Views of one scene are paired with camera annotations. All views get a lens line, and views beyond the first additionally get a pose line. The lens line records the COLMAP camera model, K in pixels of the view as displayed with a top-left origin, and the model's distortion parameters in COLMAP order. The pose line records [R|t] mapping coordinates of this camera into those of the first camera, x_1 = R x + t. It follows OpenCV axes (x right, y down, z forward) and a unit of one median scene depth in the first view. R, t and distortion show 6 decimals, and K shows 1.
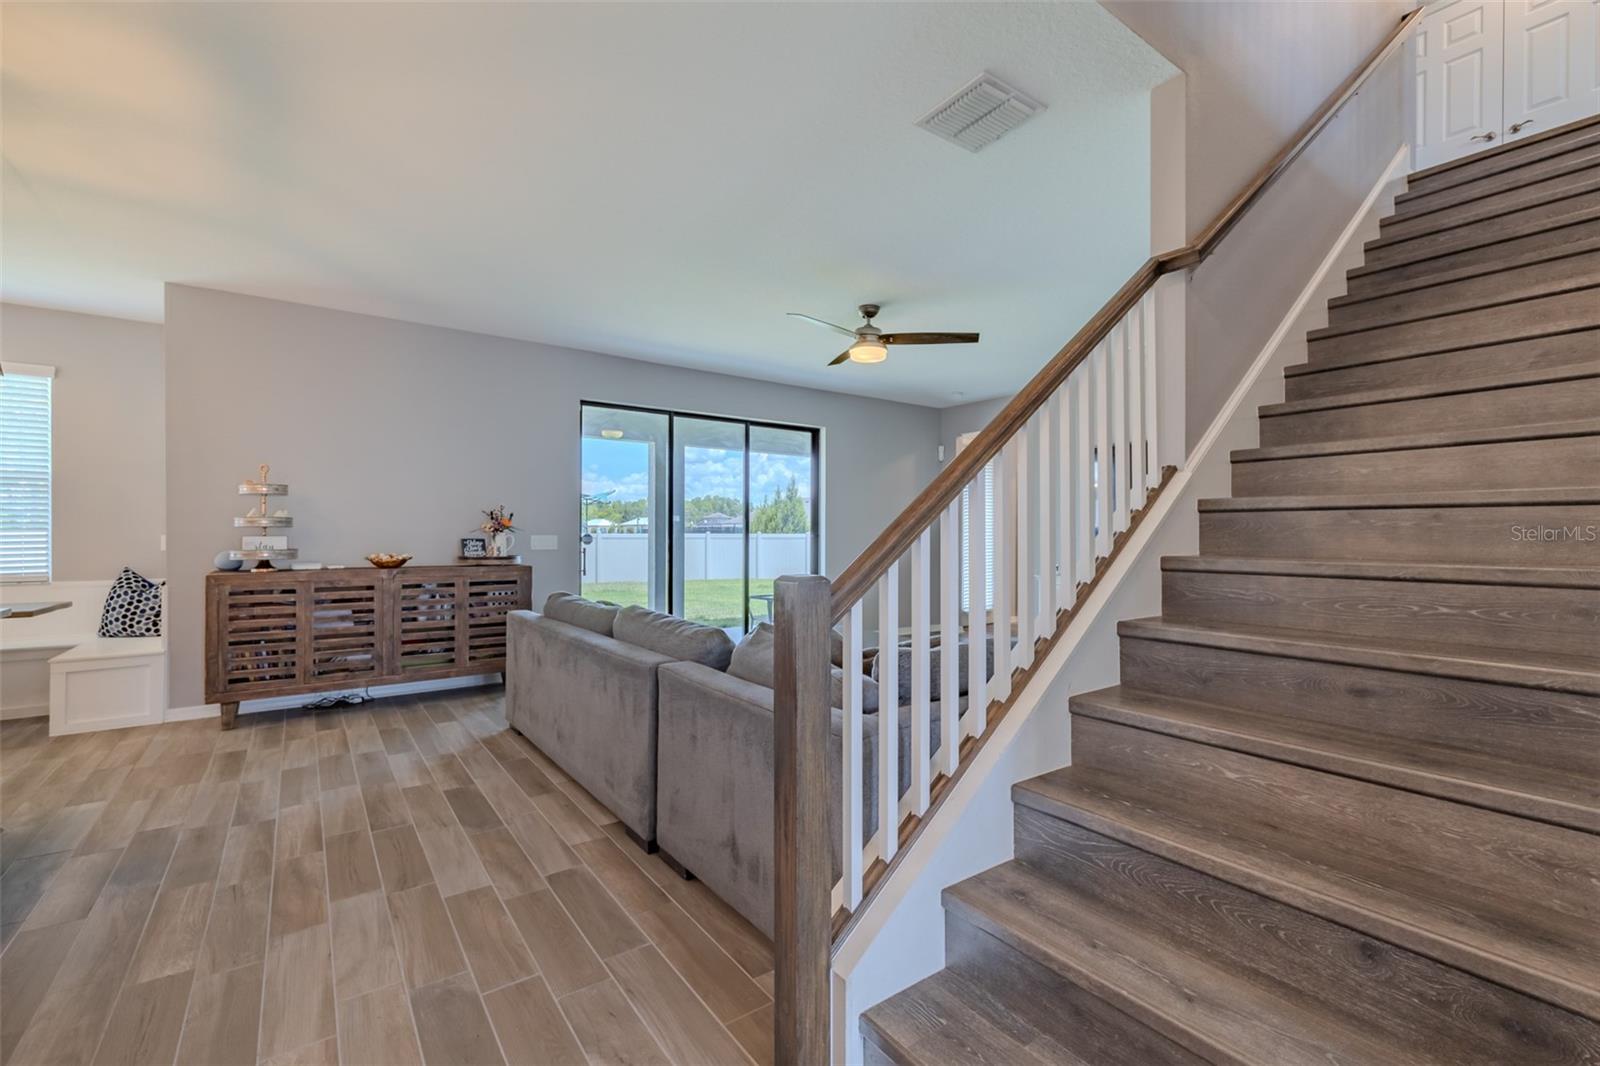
lens RADIAL K [[682.6, 0, 808.5], [0, 682.6, 531.6], [0, 0, 1]] dist [-0.002783, 0.001713]
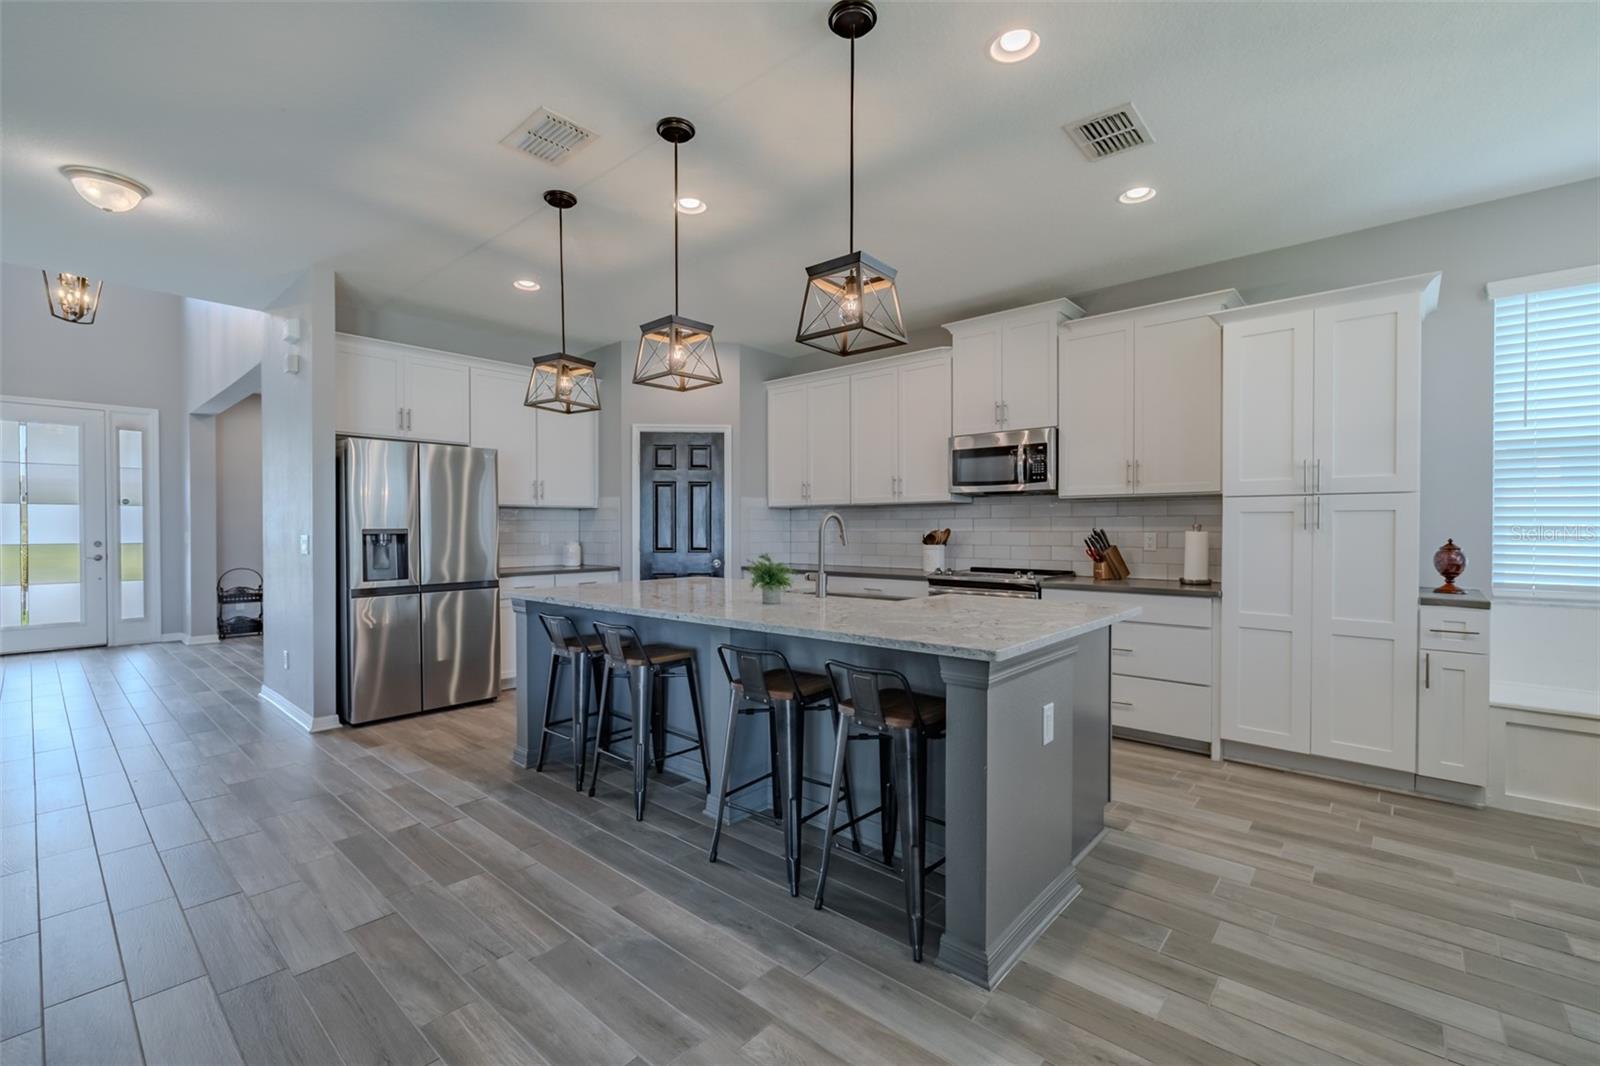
lens RADIAL K [[682.6, 0, 800.0], [0, 682.6, 551.0], [0, 0, 1]] dist [-0.002783, 0.001713]
pose [[-0.977735, 0.005192, -0.209779, -0.498040], [-0.001355, 0.999517, 0.031057, -0.000334], [0.209839, 0.030650, -0.977255, 0.905291]]
